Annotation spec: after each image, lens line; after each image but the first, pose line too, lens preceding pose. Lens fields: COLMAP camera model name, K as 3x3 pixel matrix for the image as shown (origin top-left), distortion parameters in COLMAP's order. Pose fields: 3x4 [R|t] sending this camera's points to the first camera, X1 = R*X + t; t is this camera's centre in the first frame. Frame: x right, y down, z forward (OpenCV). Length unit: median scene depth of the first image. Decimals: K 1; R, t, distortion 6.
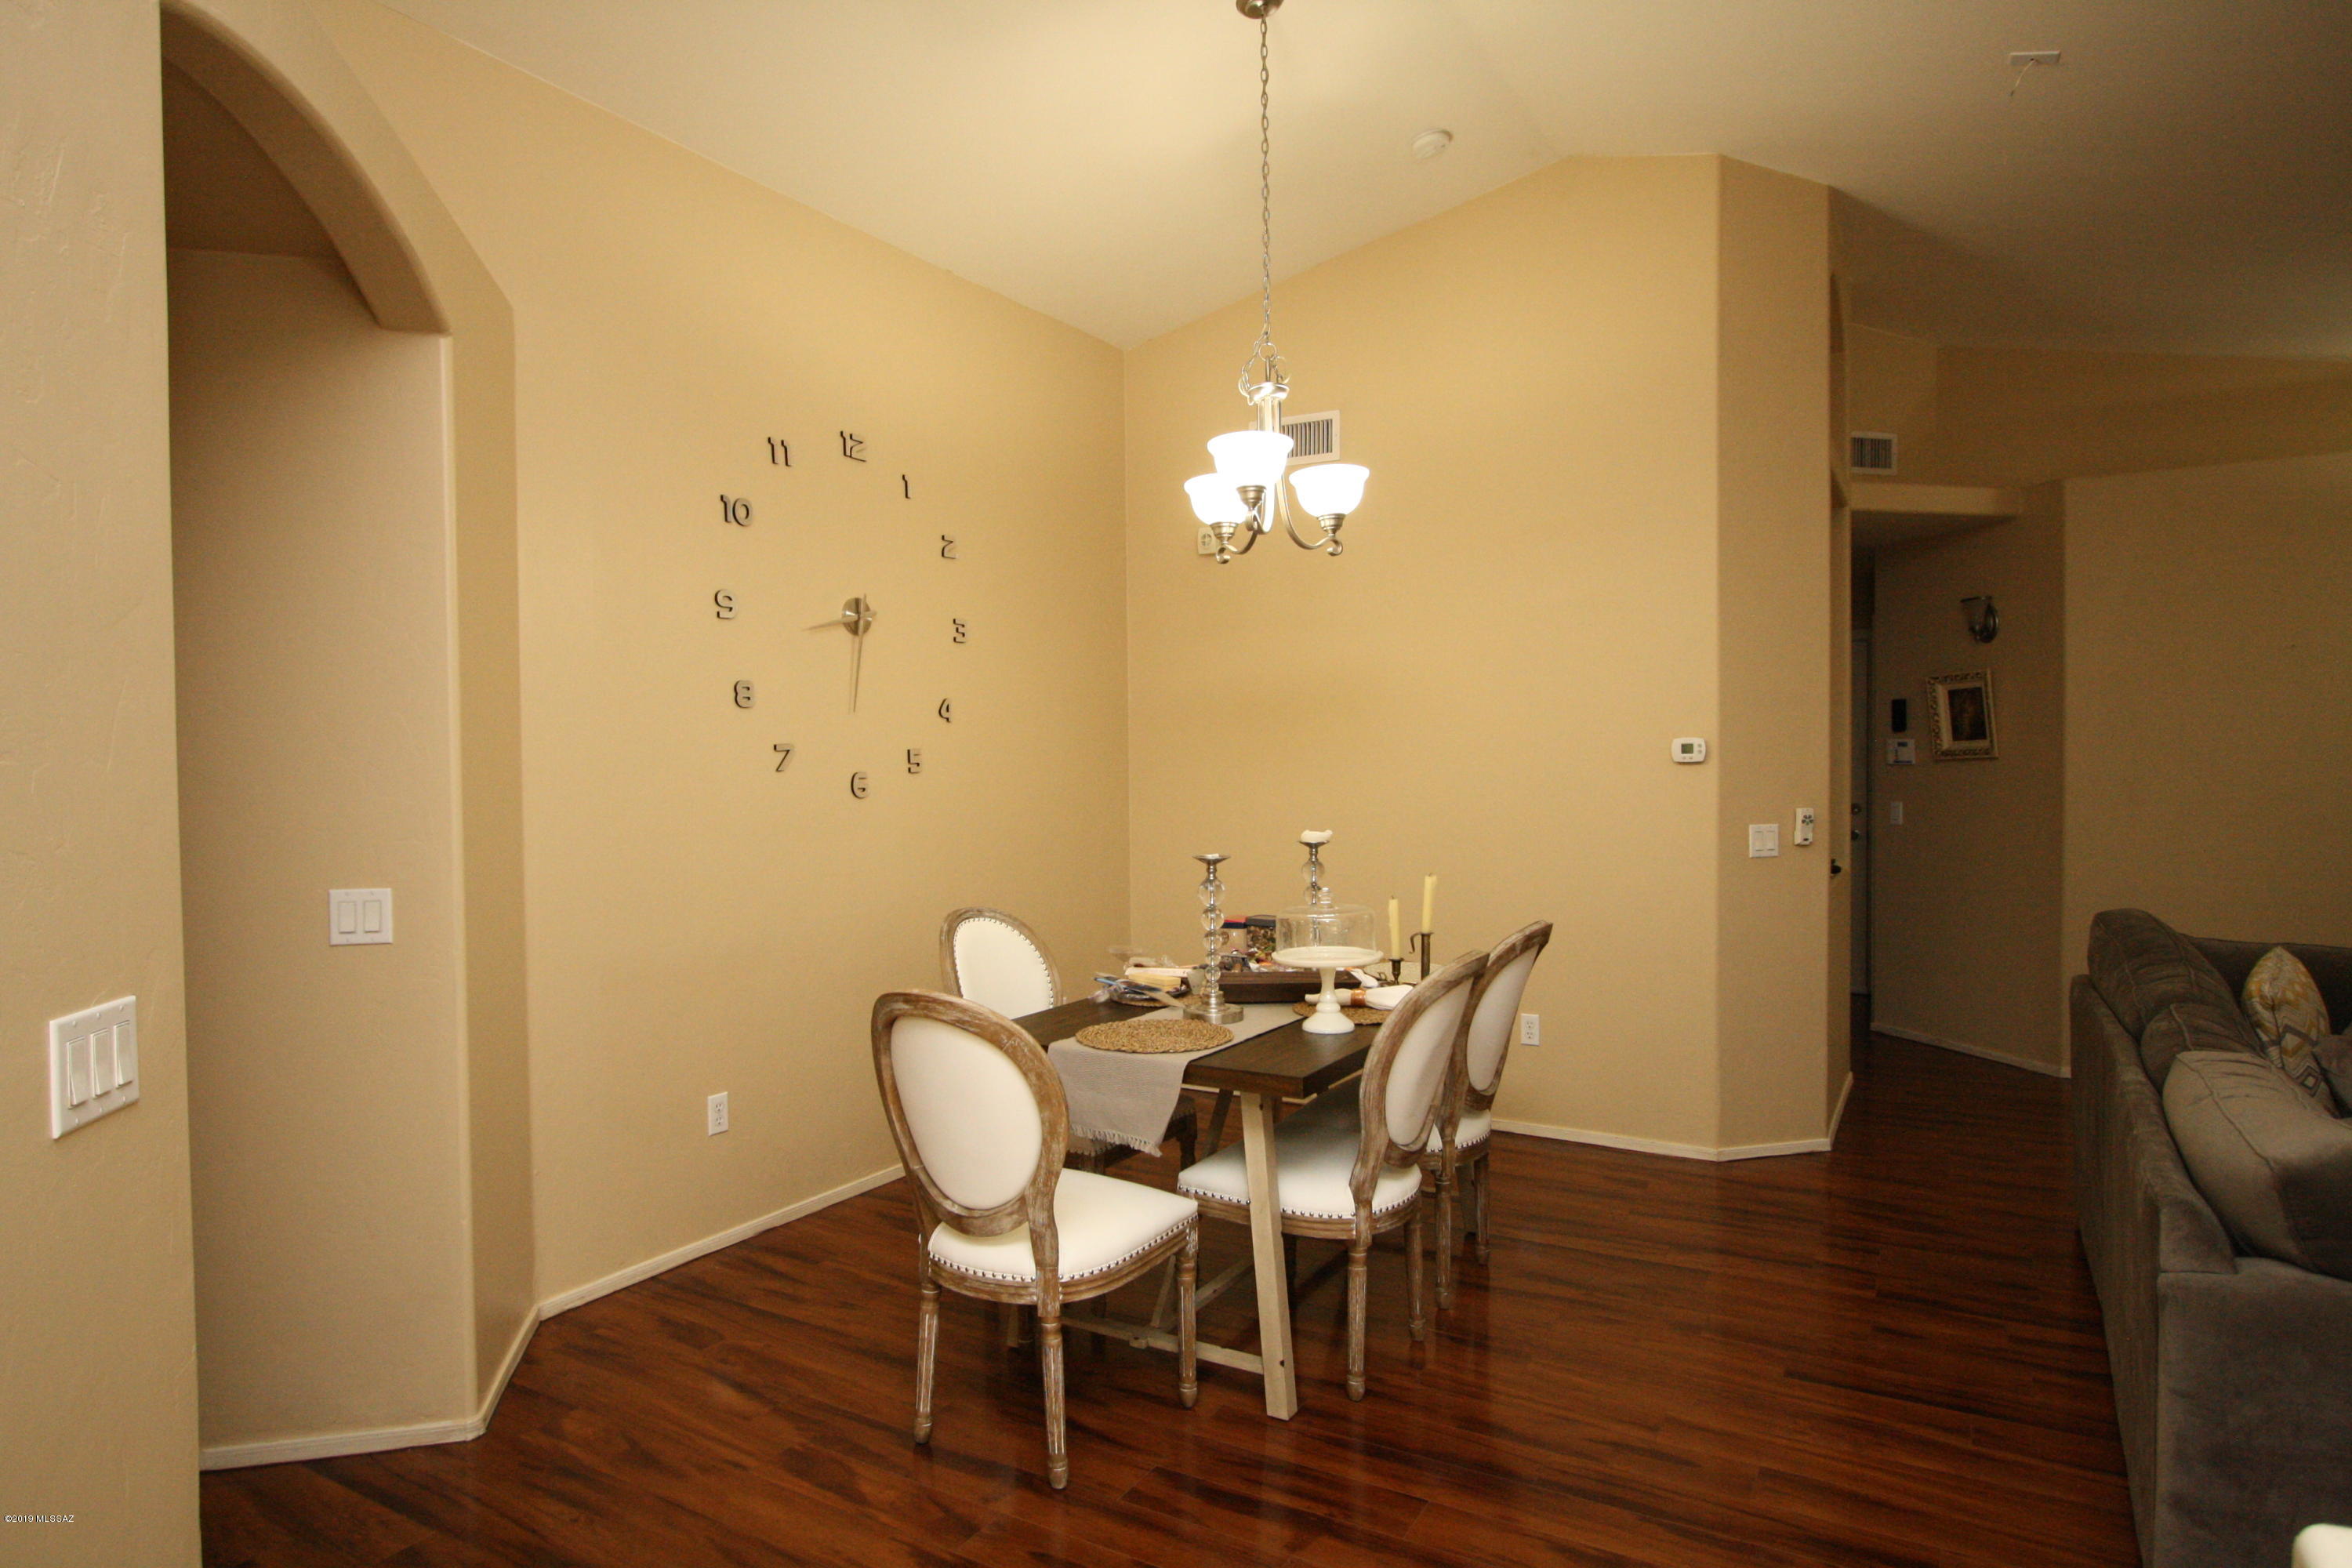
lens RADIAL K [[1361.1, 0, 1175.6], [0, 1361.1, 792.6], [0, 0, 1]] dist [0.001806, 0.000859]
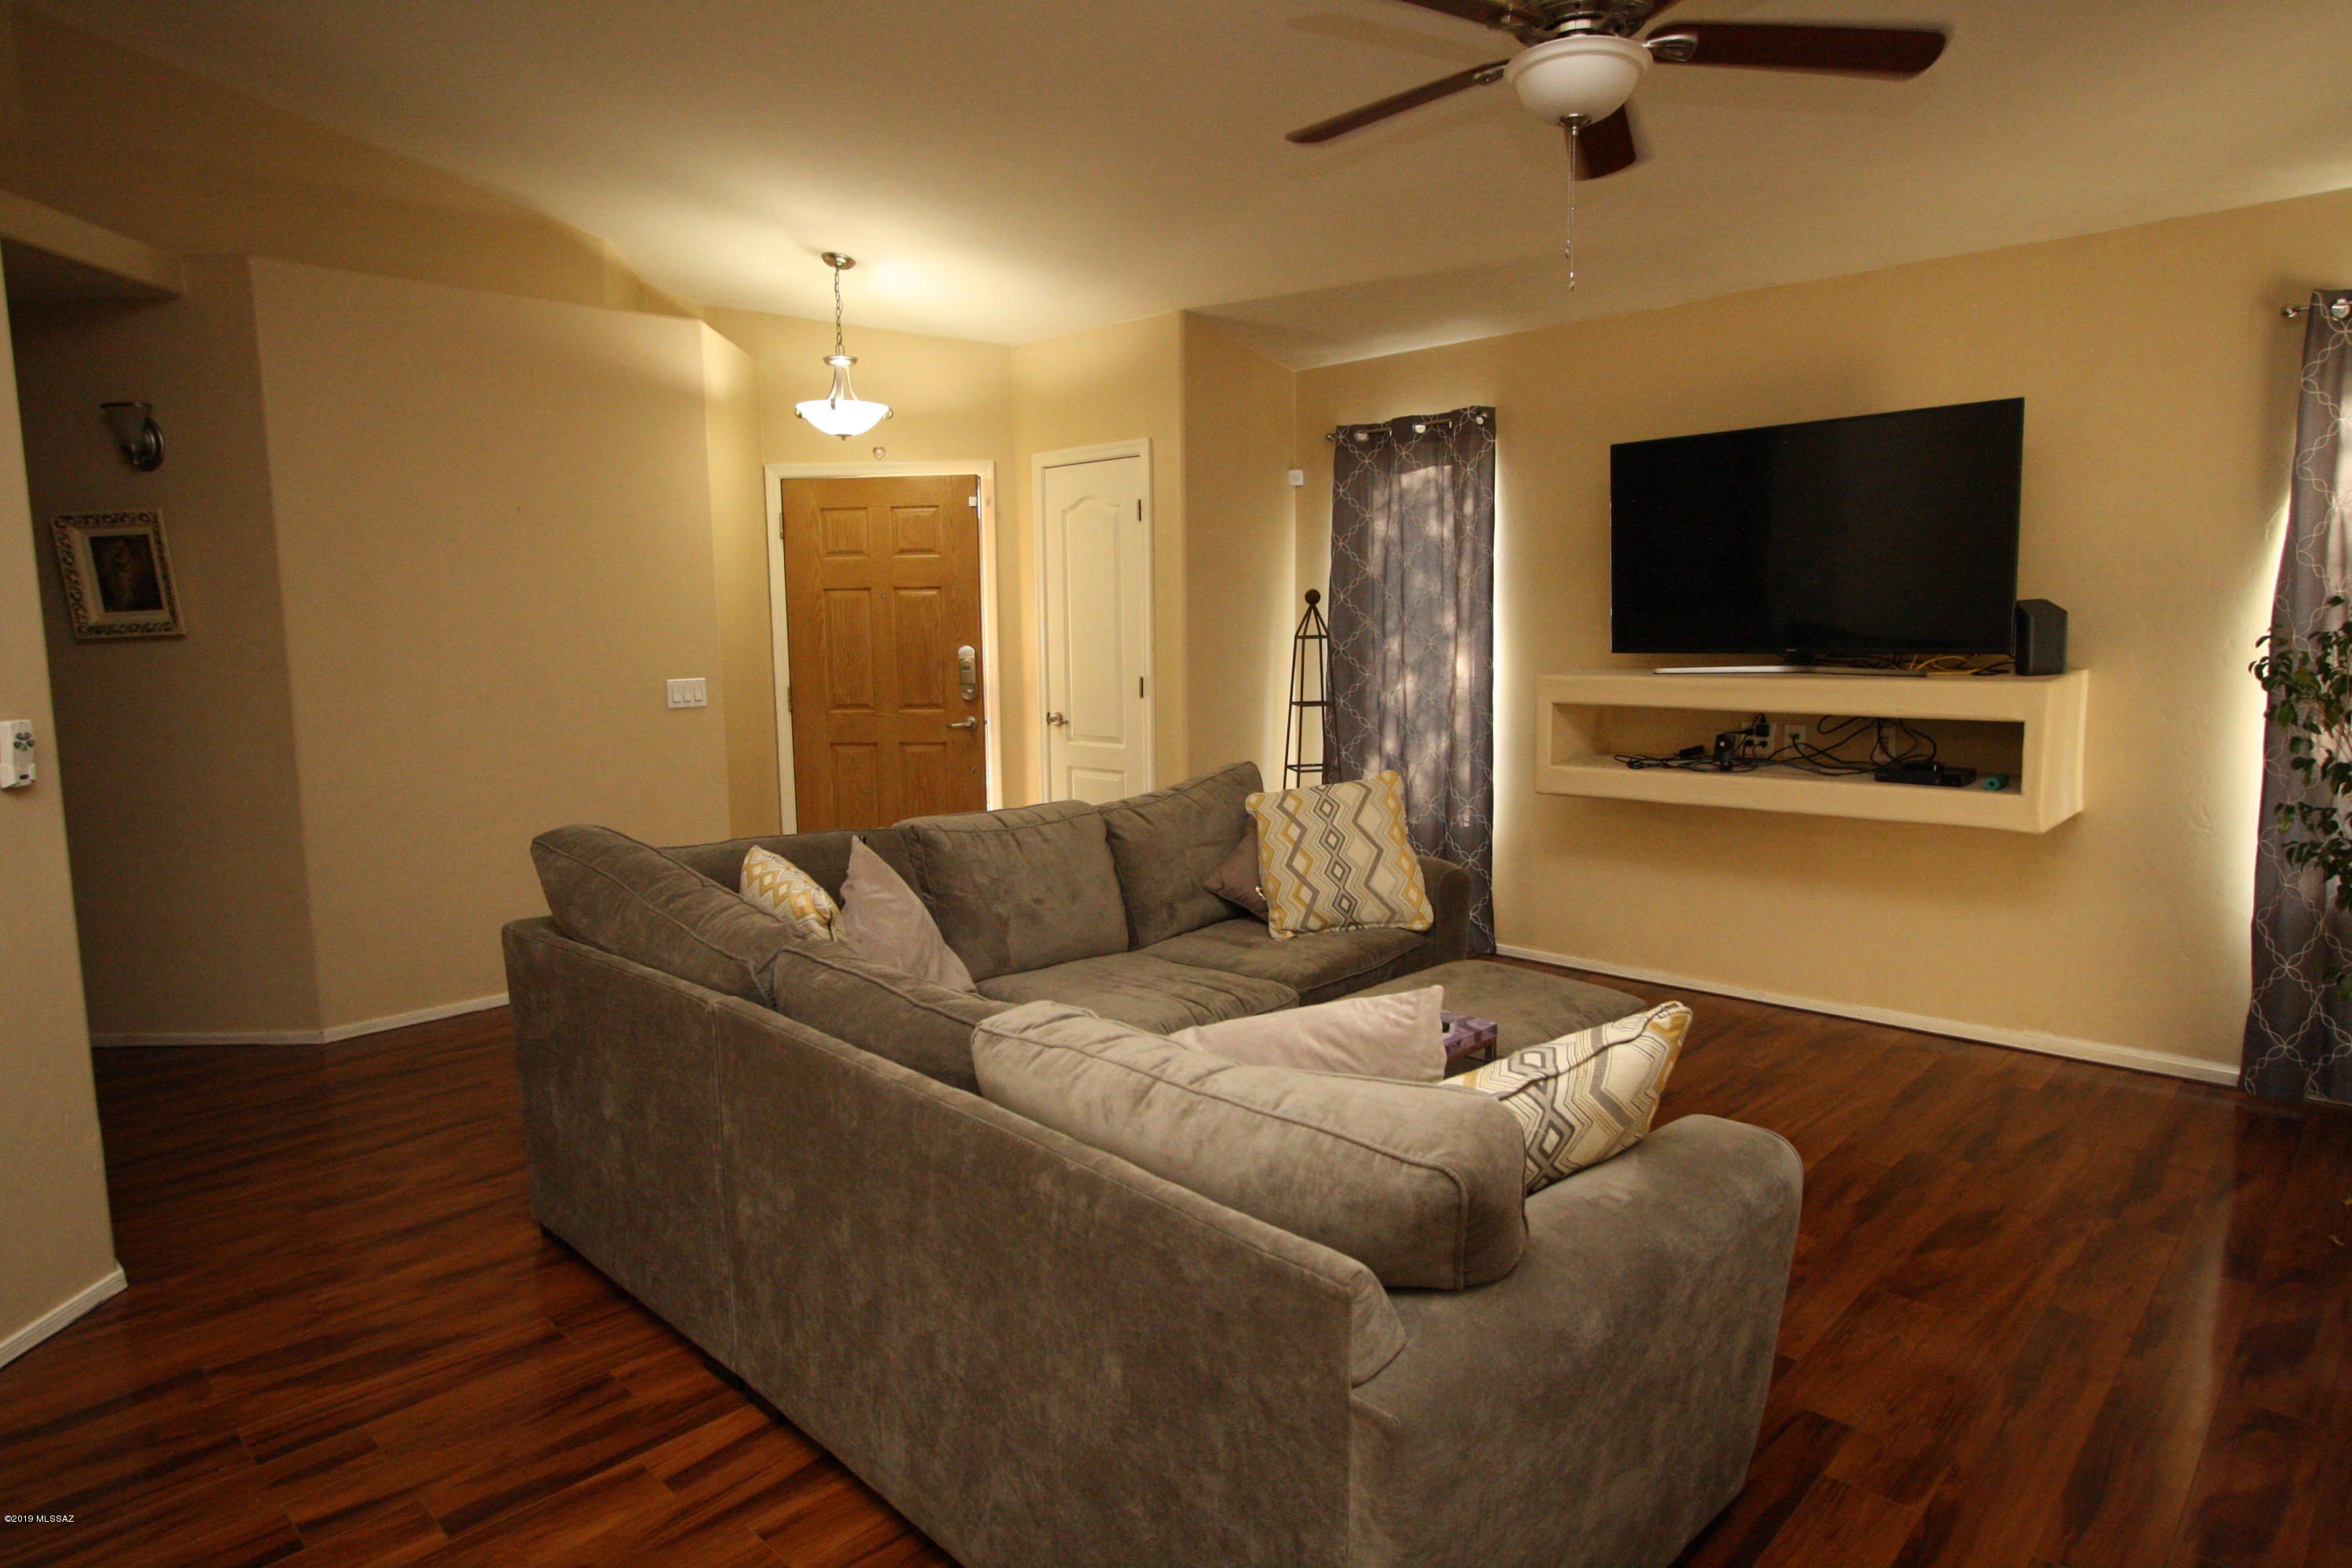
lens RADIAL K [[1361.1, 0, 1175.6], [0, 1361.1, 792.6], [0, 0, 1]] dist [0.001806, 0.000859]
pose [[0.257574, -0.115755, 0.959300, 0.036349], [0.037917, 0.993245, 0.109670, -0.002142], [-0.965514, 0.008126, 0.260223, 0.304972]]
